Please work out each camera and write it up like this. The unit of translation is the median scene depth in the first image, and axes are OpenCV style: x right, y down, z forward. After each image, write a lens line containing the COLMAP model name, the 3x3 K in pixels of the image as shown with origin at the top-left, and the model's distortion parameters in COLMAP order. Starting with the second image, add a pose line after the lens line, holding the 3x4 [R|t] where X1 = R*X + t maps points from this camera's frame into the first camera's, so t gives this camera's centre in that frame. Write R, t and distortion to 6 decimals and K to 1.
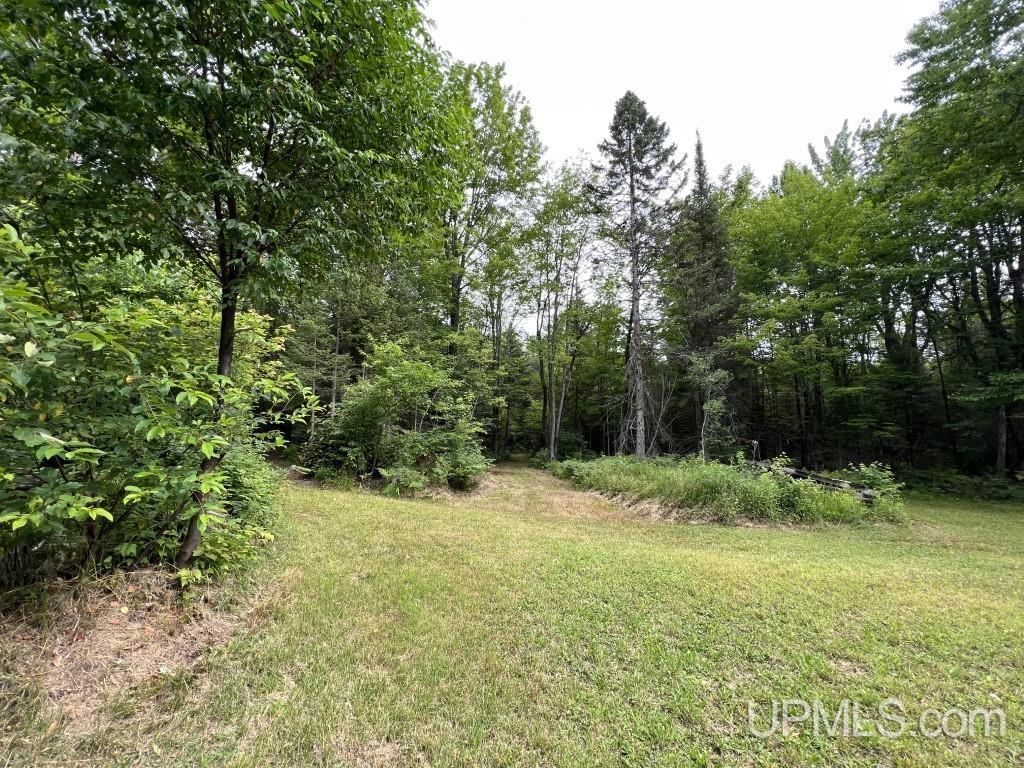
lens RADIAL K [[409.8, 0, 511.8], [0, 409.8, 384.4], [0, 0, 1]] dist [0.002668, -0.000246]
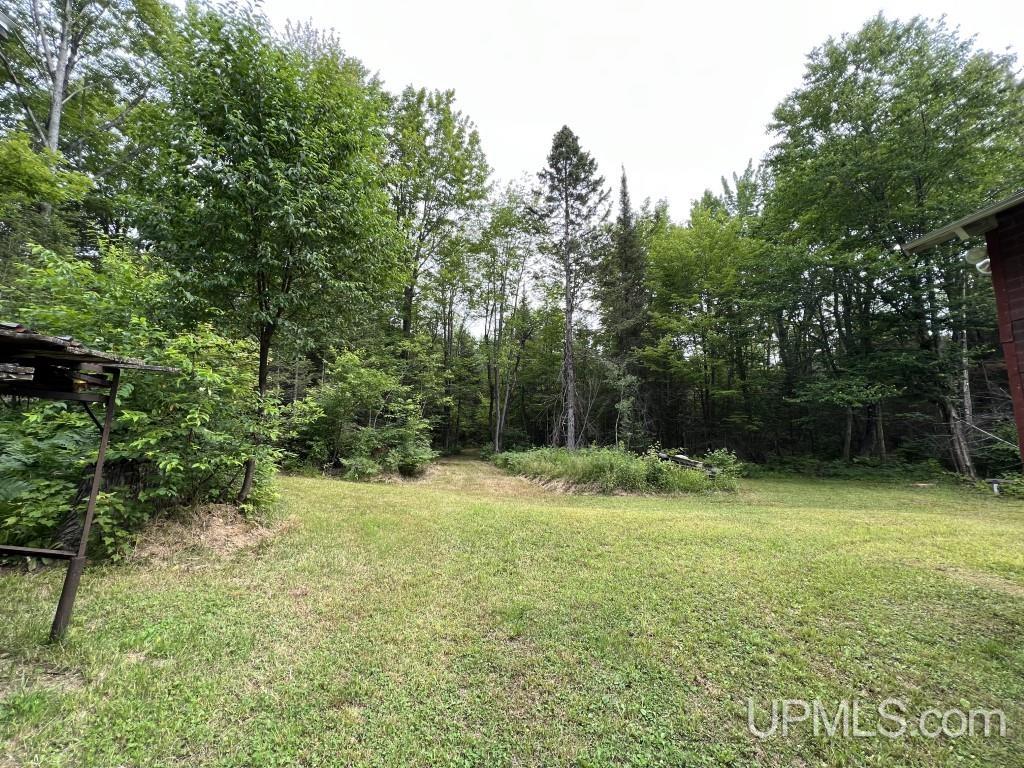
lens RADIAL K [[409.8, 0, 513.3], [0, 409.8, 386.0], [0, 0, 1]] dist [0.002668, -0.000246]
pose [[0.993887, 0.004724, 0.110300, 0.024110], [-0.006210, 0.999894, 0.013131, -0.013680], [-0.110226, -0.013736, 0.993812, -0.124799]]
